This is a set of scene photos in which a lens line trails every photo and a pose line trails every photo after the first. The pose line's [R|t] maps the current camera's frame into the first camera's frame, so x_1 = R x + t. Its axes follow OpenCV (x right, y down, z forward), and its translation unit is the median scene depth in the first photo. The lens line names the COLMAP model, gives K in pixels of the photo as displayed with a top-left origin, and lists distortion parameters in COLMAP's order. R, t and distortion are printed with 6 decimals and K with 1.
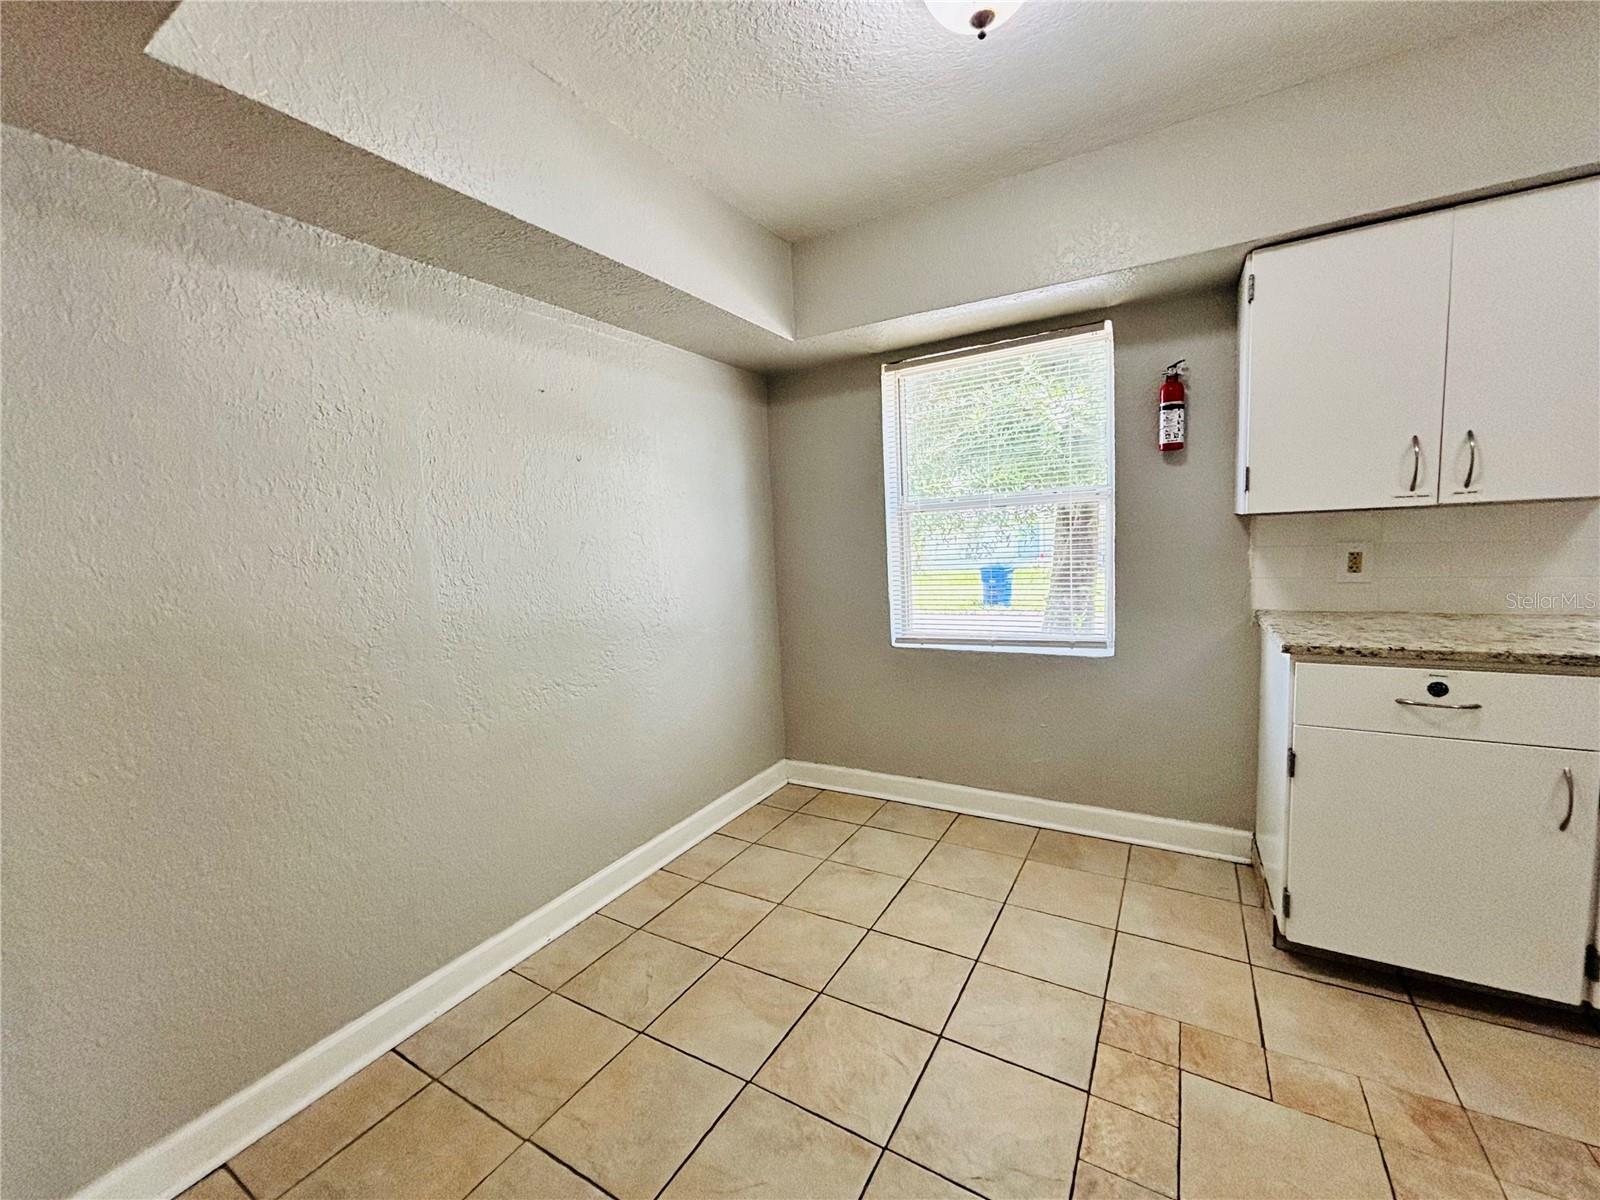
lens RADIAL K [[648.4, 0, 792.2], [0, 648.4, 594.9], [0, 0, 1]] dist [0.003164, -0.001117]
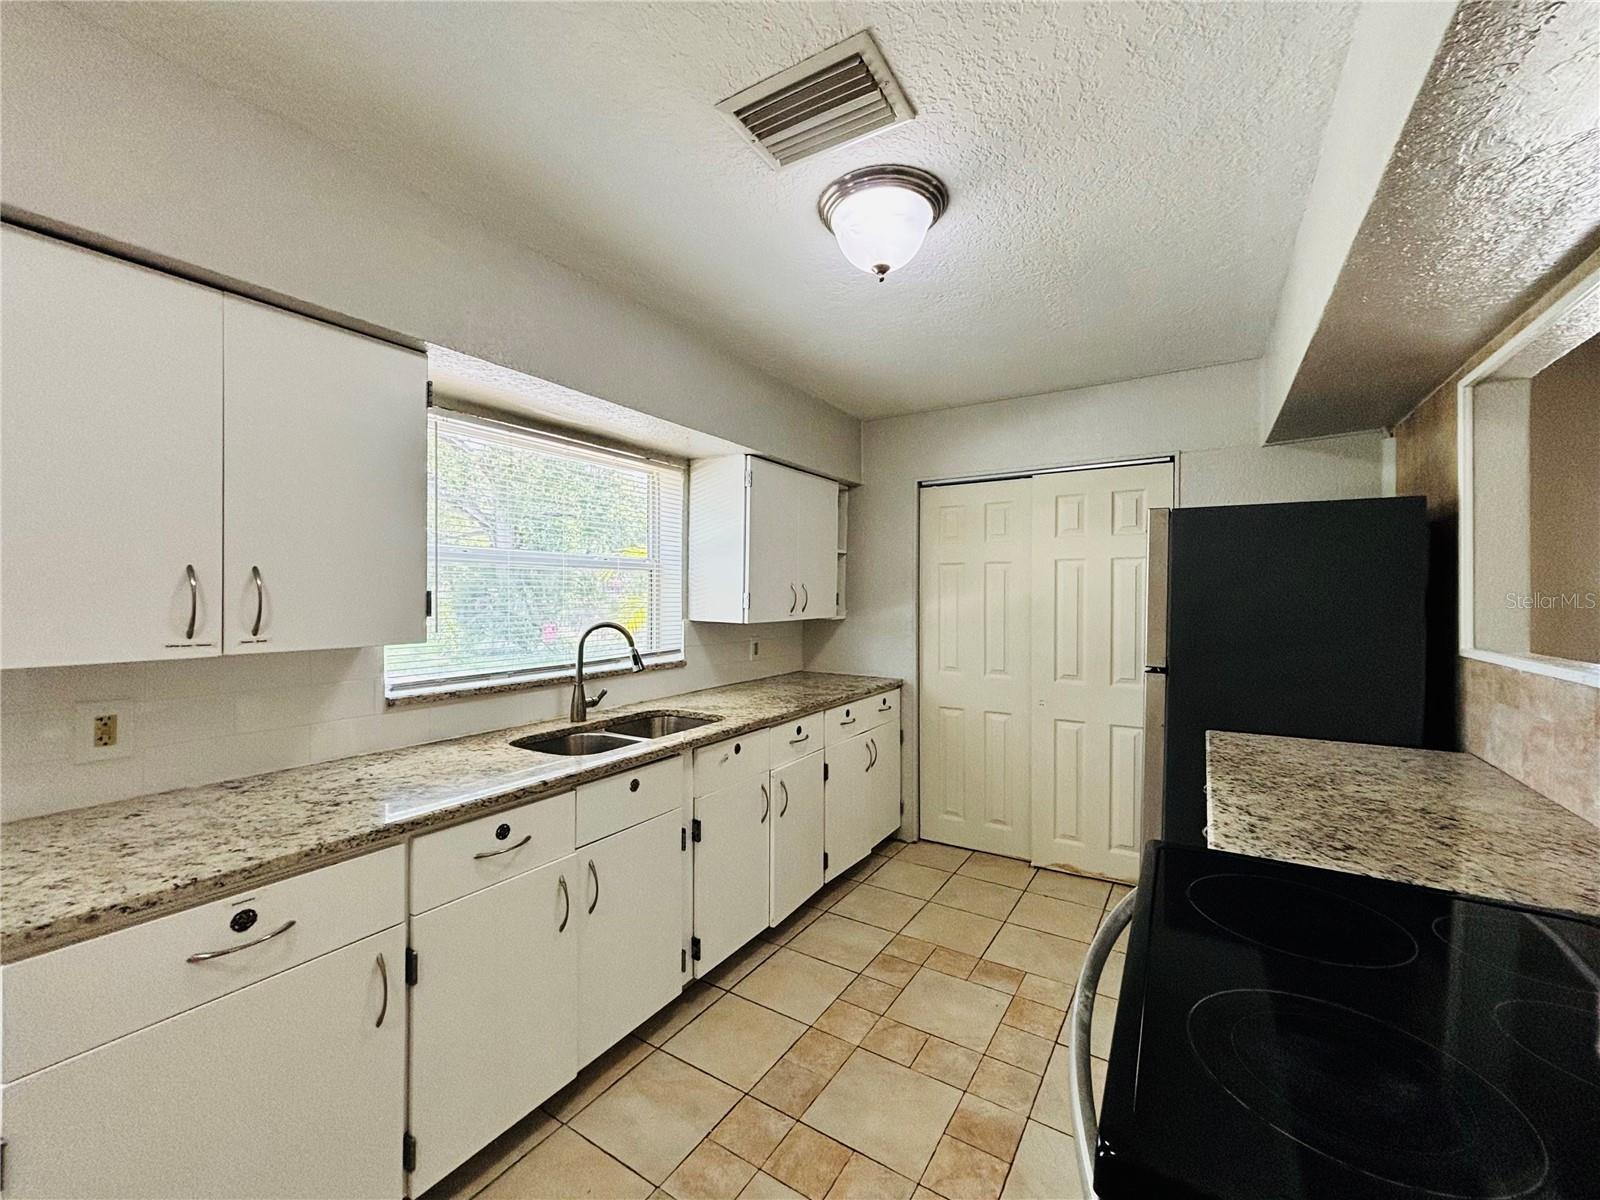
lens RADIAL K [[648.4, 0, 794.5], [0, 648.4, 596.9], [0, 0, 1]] dist [0.003164, -0.001117]
pose [[0.034038, 0.043805, 0.998460, 0.245885], [0.092614, 0.994602, -0.046793, -0.113090], [-0.995120, 0.094065, 0.029797, 0.299013]]
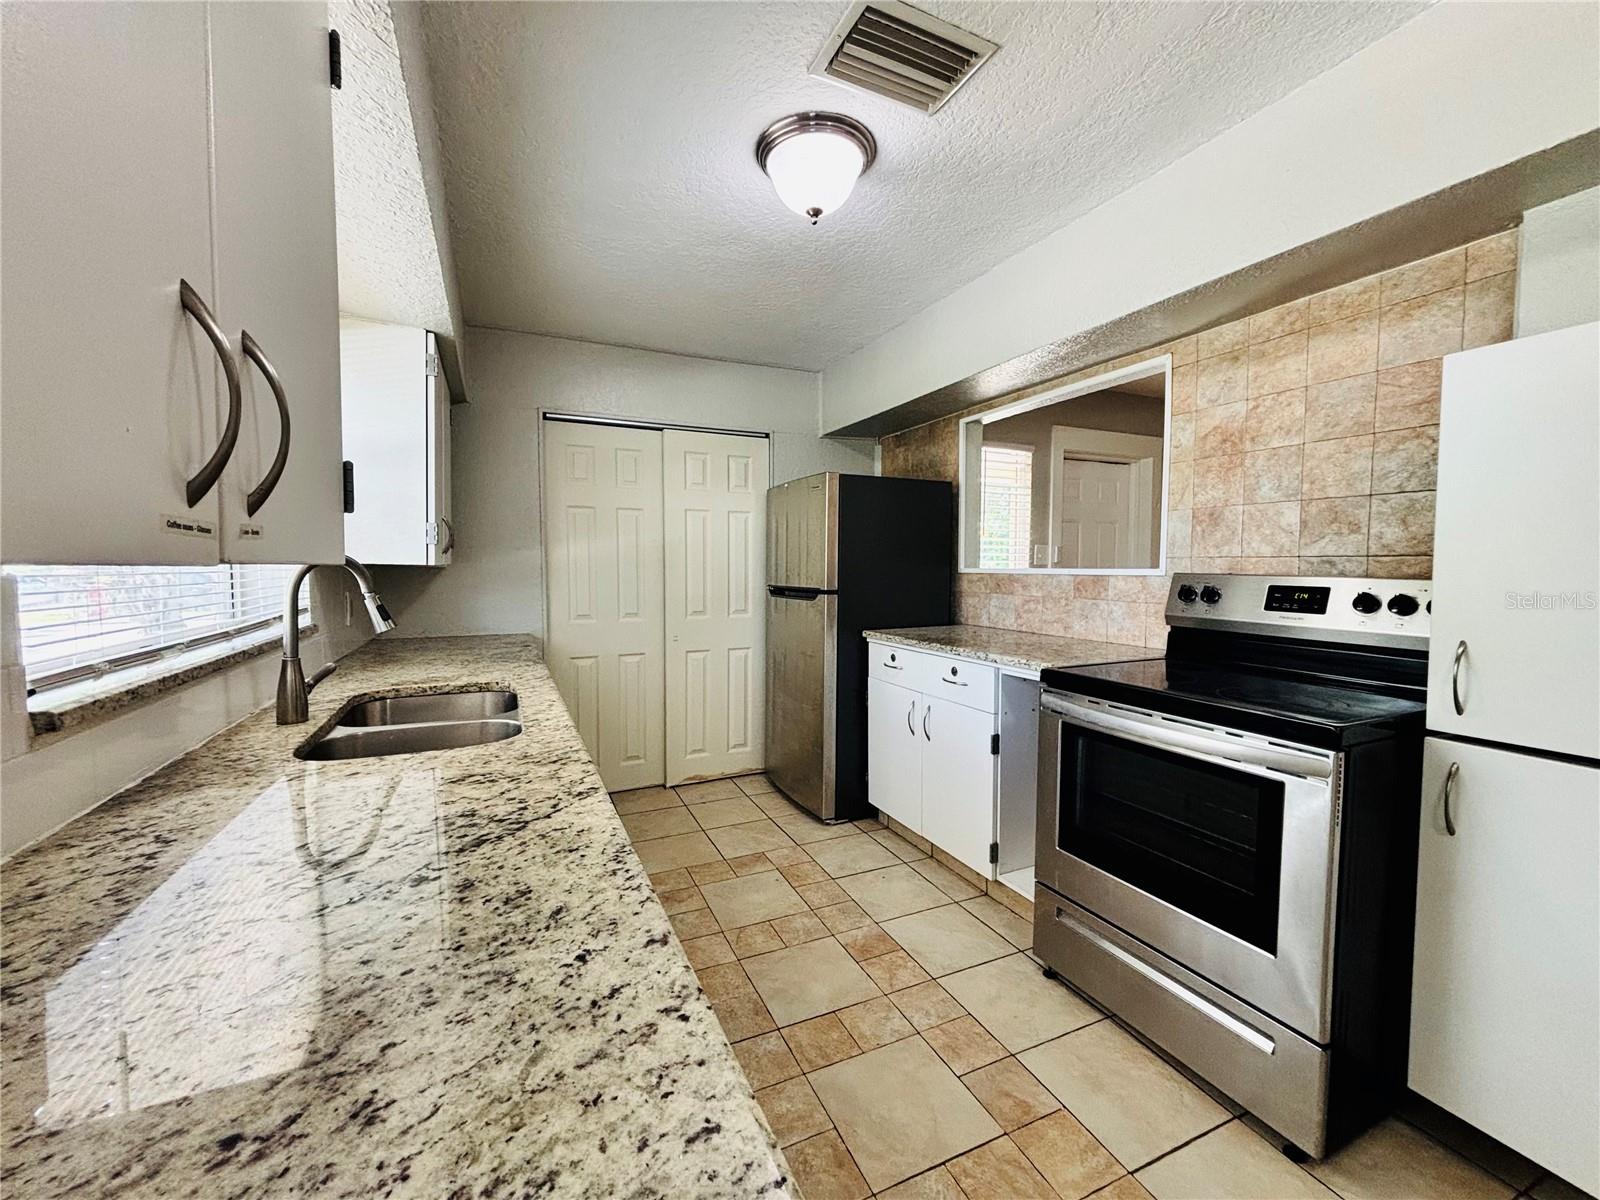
lens RADIAL K [[648.4, 0, 798.2], [0, 648.4, 596.7], [0, 0, 1]] dist [0.003164, -0.001117]
pose [[-0.816809, 0.016099, 0.576684, 0.645932], [0.090811, 0.990737, 0.100965, -0.136867], [-0.569716, 0.134838, -0.810705, 1.116021]]
